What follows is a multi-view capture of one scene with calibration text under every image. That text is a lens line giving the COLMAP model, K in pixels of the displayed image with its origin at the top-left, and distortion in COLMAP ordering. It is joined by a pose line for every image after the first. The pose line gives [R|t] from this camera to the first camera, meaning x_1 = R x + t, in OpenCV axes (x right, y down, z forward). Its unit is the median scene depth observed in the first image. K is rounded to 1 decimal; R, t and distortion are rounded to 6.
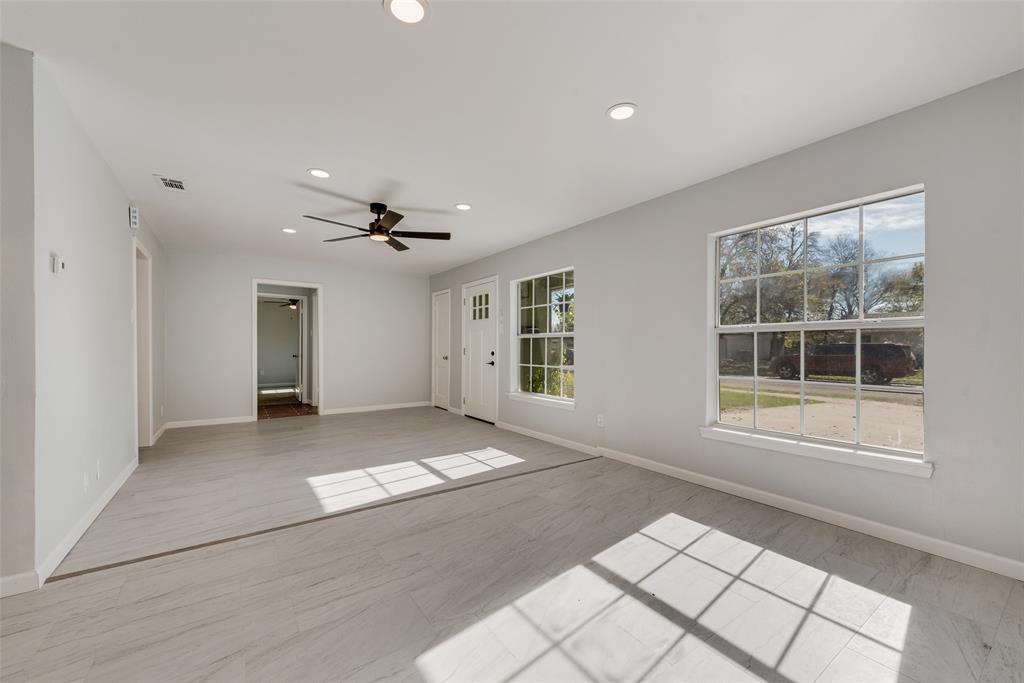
lens RADIAL K [[403.6, 0, 512.3], [0, 403.6, 350.9], [0, 0, 1]] dist [0.012209, -0.000020]
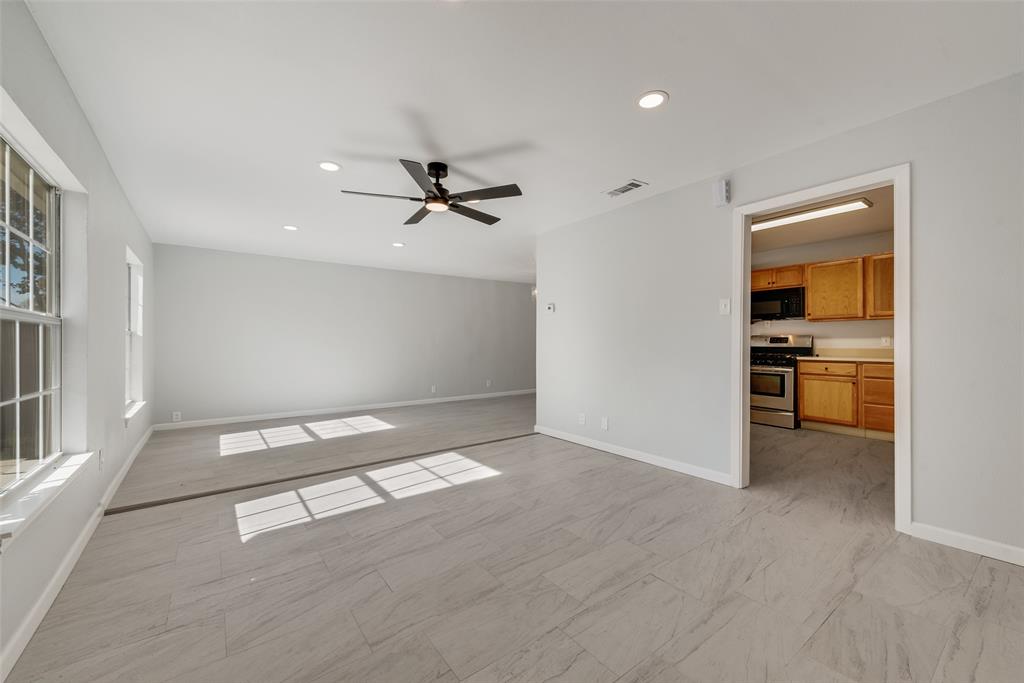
lens RADIAL K [[404.1, 0, 512.0], [0, 404.1, 341.5], [0, 0, 1]] dist [0.001788, 0.000073]
pose [[-0.999175, 0.002788, -0.040515, -0.668756], [0.002551, 0.999979, 0.005886, -0.027479], [0.040531, 0.005778, -0.999162, 2.731329]]
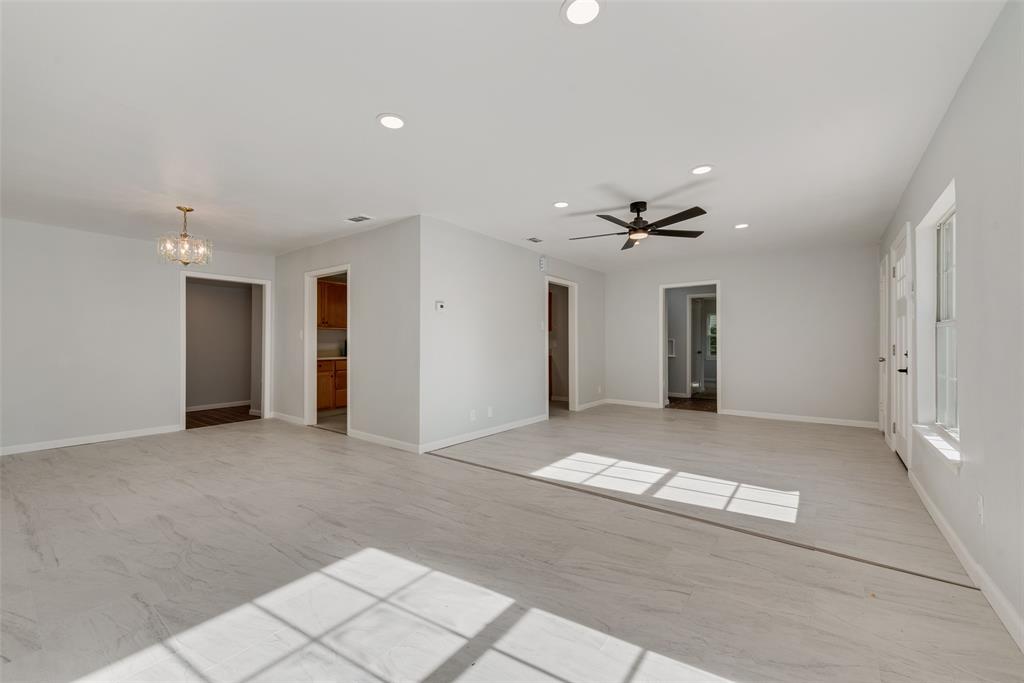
lens RADIAL K [[404.1, 0, 512.0], [0, 404.1, 341.5], [0, 0, 1]] dist [0.001788, 0.000073]
pose [[0.303891, -0.007261, -0.952679, 0.805430], [-0.005047, 0.999945, -0.009231, -0.008450], [0.952694, 0.007614, 0.303837, 0.599327]]
